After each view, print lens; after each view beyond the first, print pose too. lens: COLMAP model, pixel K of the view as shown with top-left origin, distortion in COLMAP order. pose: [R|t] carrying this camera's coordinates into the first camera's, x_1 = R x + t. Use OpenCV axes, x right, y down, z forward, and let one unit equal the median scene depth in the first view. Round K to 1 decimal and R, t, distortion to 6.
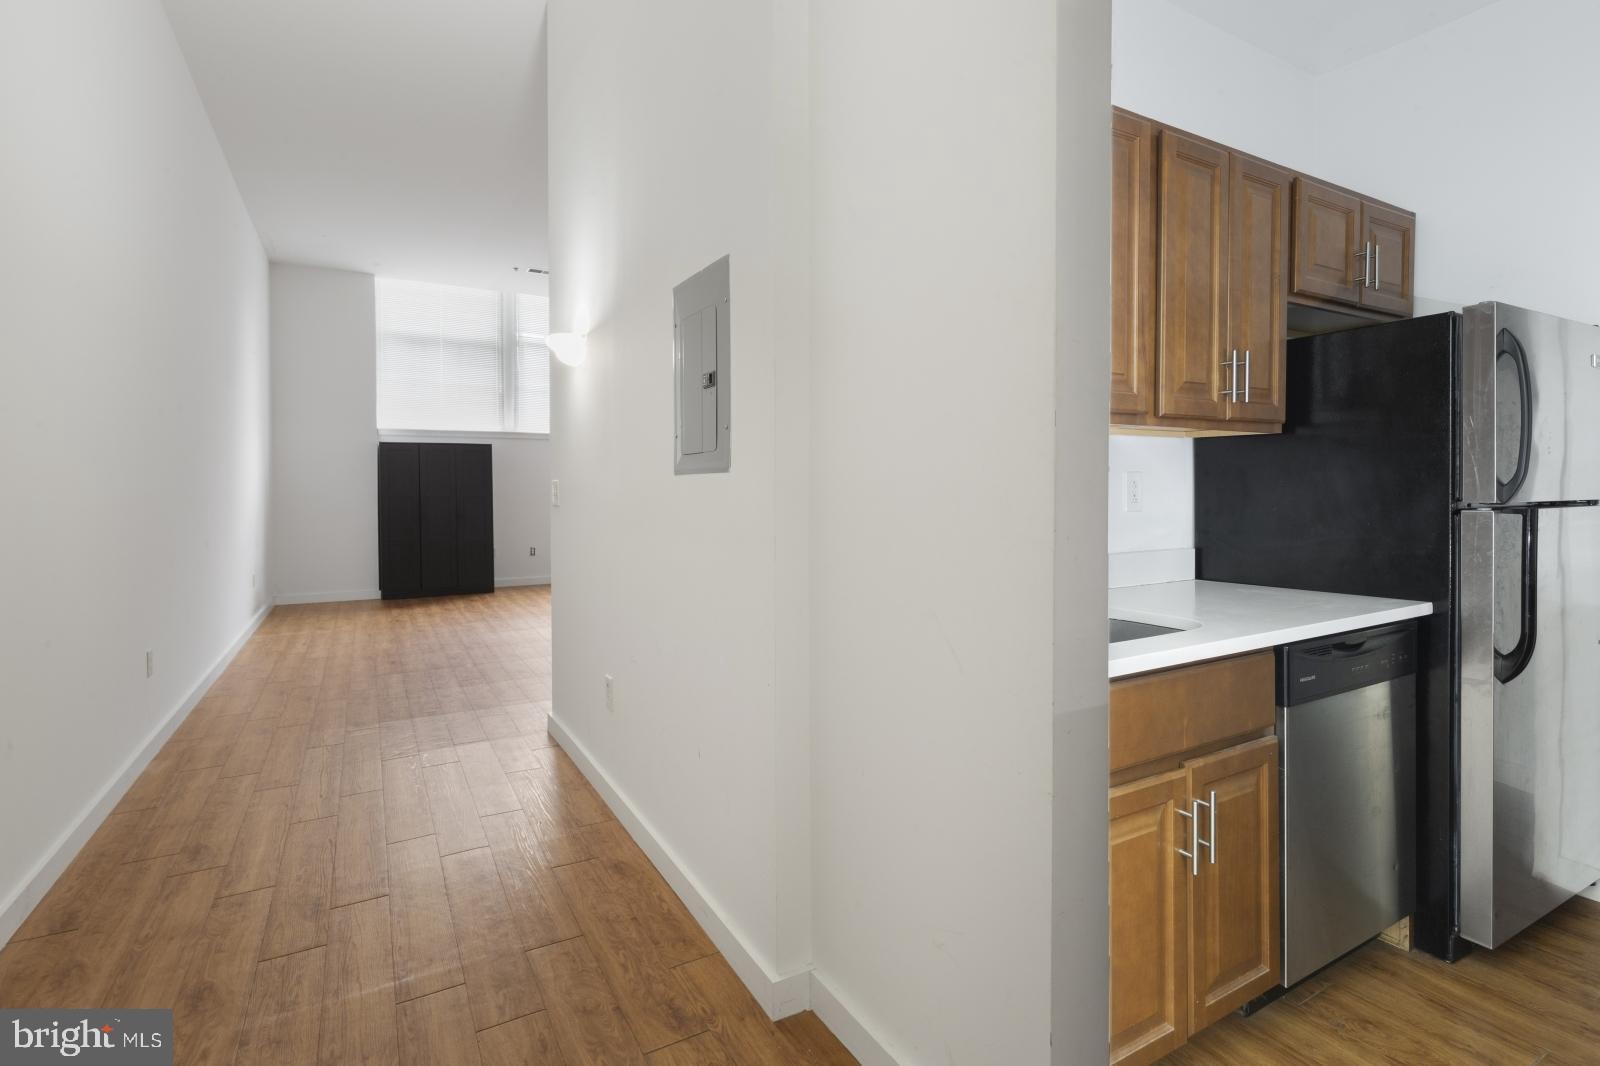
lens RADIAL K [[755.3, 0, 789.2], [0, 755.3, 498.6], [0, 0, 1]] dist [0.001476, -0.000532]
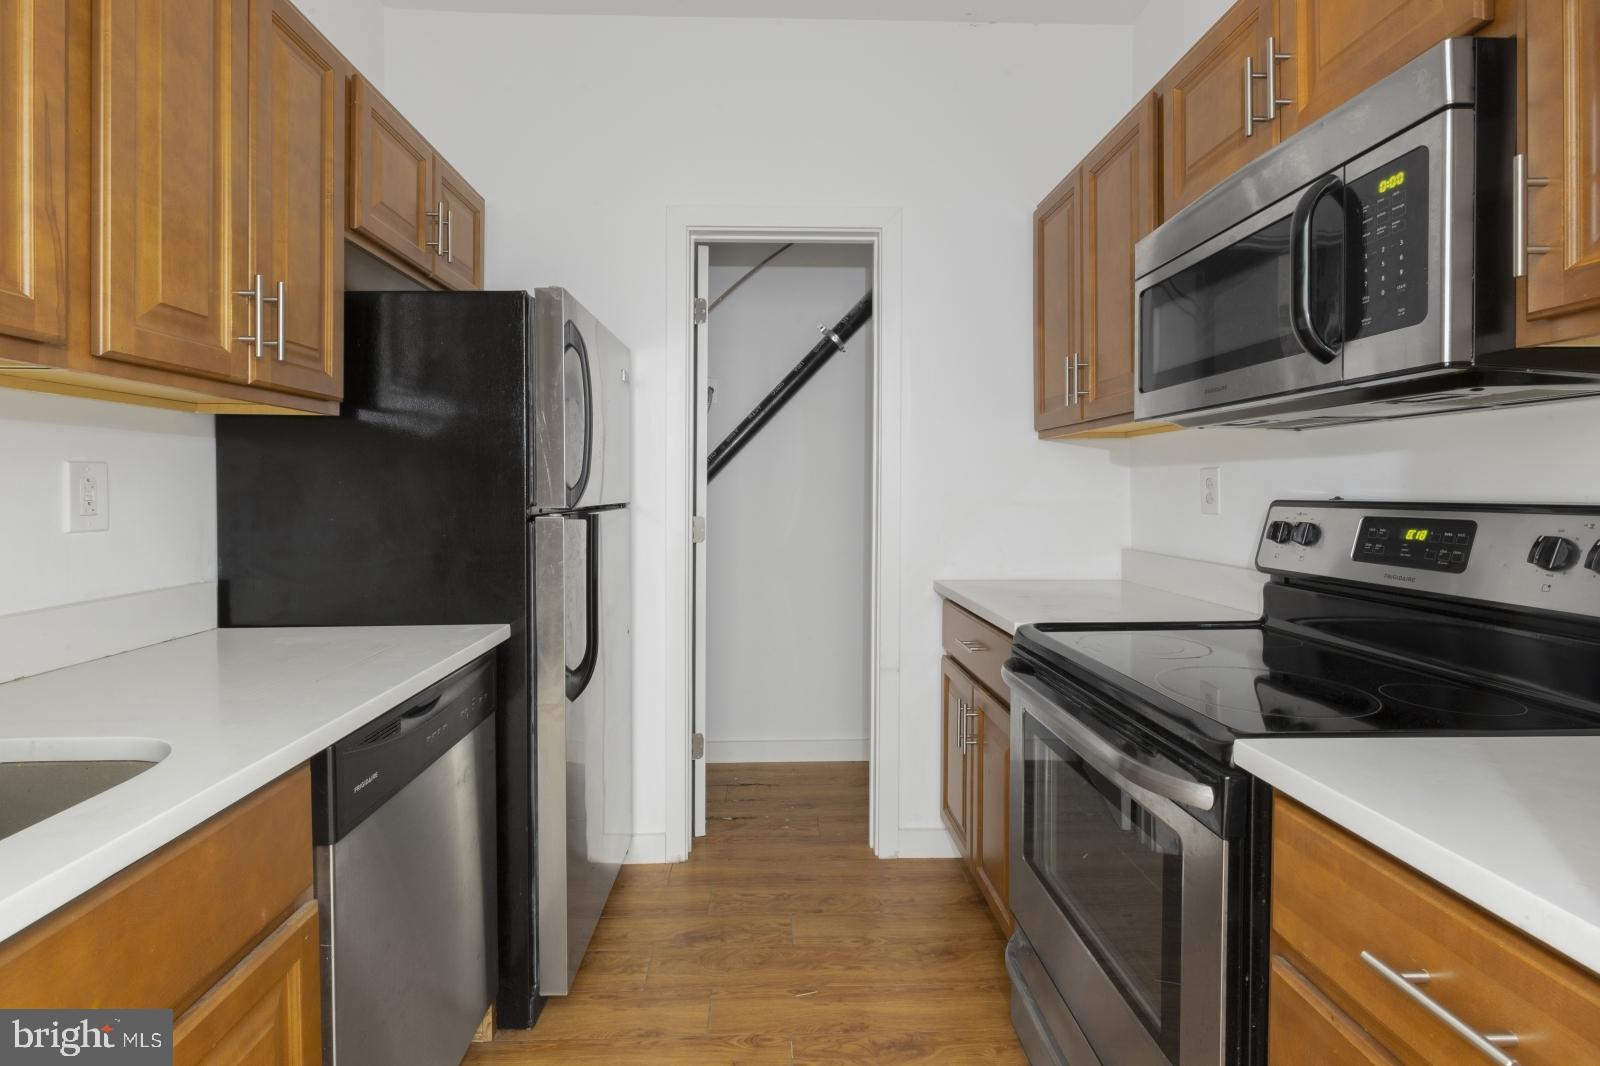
lens RADIAL K [[755.3, 0, 789.2], [0, 755.3, 498.6], [0, 0, 1]] dist [0.001476, -0.000532]
pose [[0.468809, -0.005243, 0.883284, 0.236296], [0.010354, 0.999946, 0.000441, -0.003192], [-0.883239, 0.008939, 0.468839, 0.309611]]
